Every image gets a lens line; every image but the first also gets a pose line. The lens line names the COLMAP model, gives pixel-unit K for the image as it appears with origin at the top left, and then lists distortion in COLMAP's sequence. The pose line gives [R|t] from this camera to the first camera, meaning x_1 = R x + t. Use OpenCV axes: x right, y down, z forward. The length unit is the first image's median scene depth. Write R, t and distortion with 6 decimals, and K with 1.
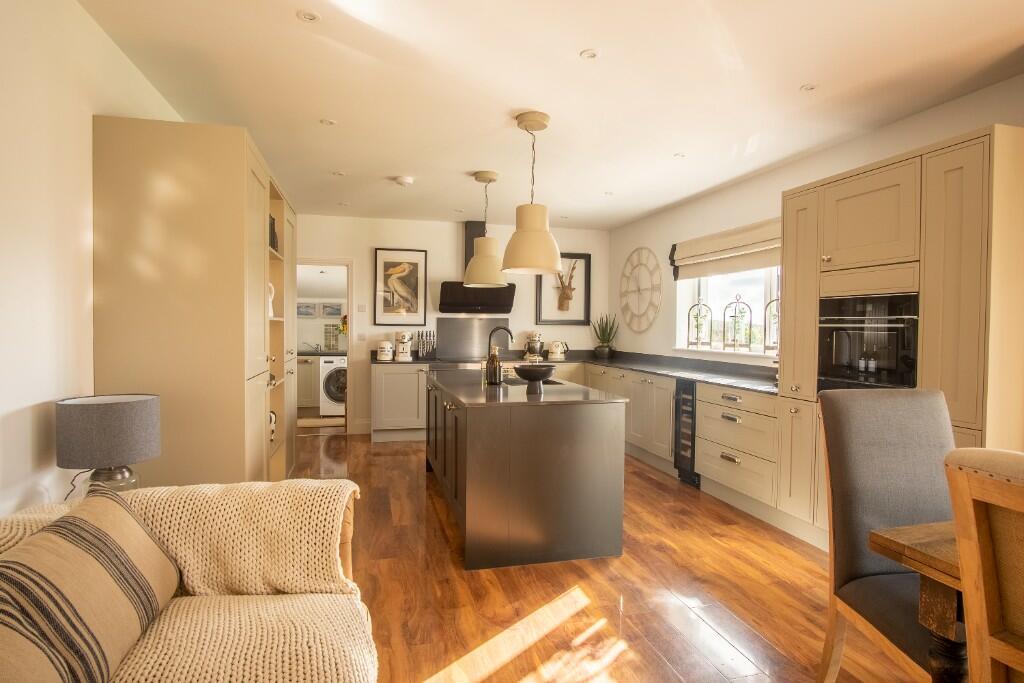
lens RADIAL K [[555.9, 0, 512.0], [0, 555.9, 341.5], [0, 0, 1]] dist [-0.016038, 0.000284]
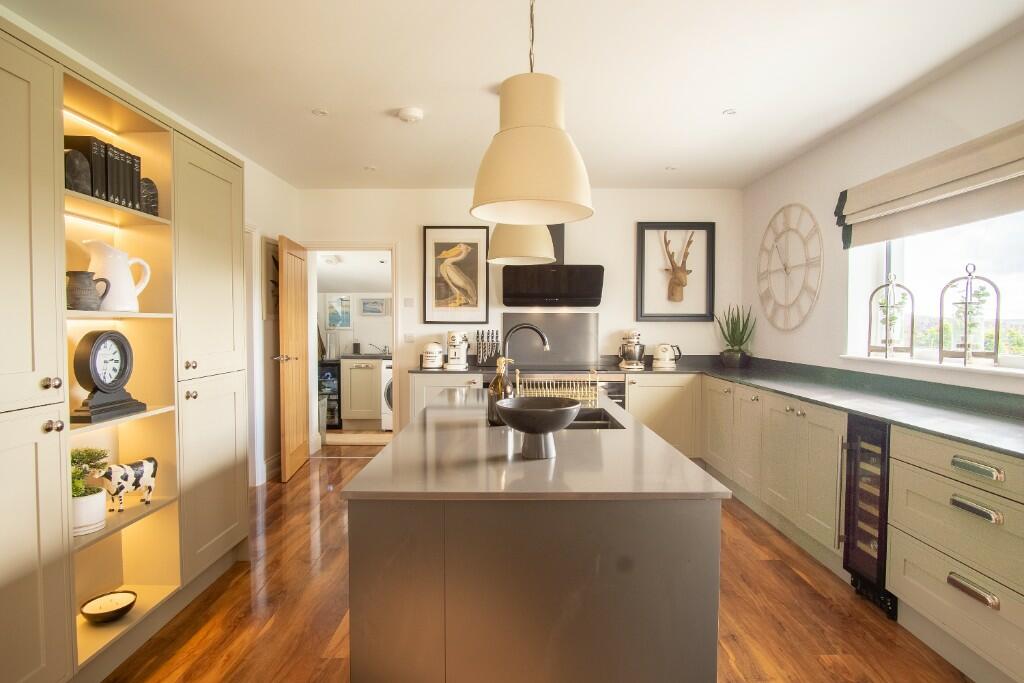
lens RADIAL K [[551.3, 0, 512.0], [0, 551.3, 341.5], [0, 0, 1]] dist [-0.025649, 0.001143]
pose [[0.967166, 0.000315, -0.254145, 0.077697], [0.000896, 0.999989, 0.004651, -0.007056], [0.254144, -0.004726, 0.967155, 0.277395]]
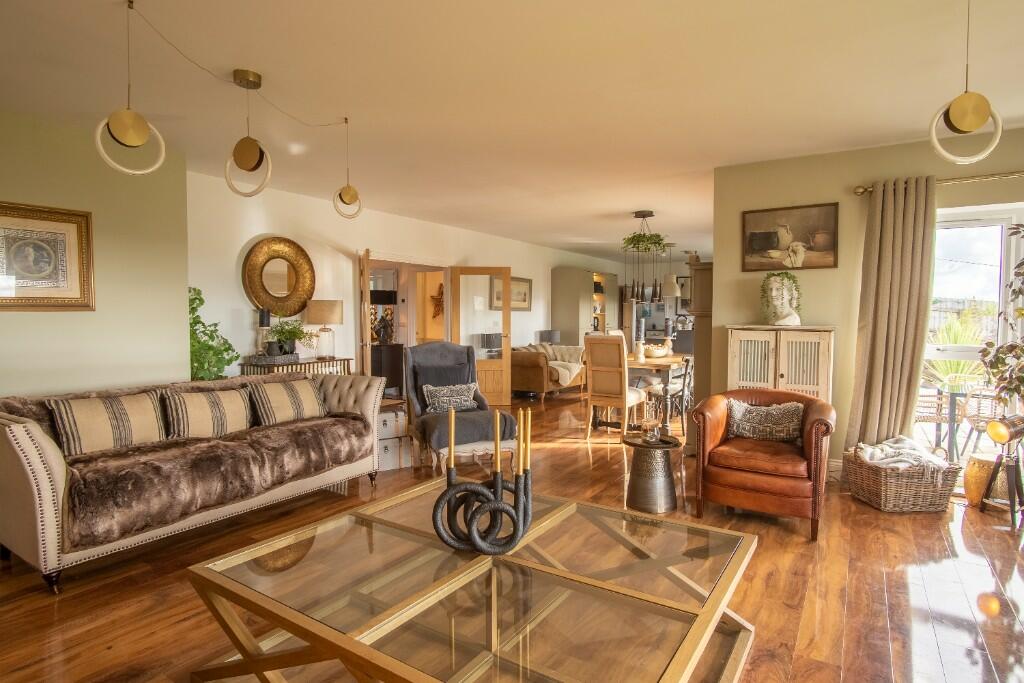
lens RADIAL K [[555.9, 0, 512.0], [0, 555.9, 341.5], [0, 0, 1]] dist [-0.016038, 0.000284]
pose [[0.677693, 0.026716, -0.734860, 0.798536], [-0.016730, 0.999641, 0.020915, 0.030653], [0.735155, -0.001880, 0.677897, -0.758721]]
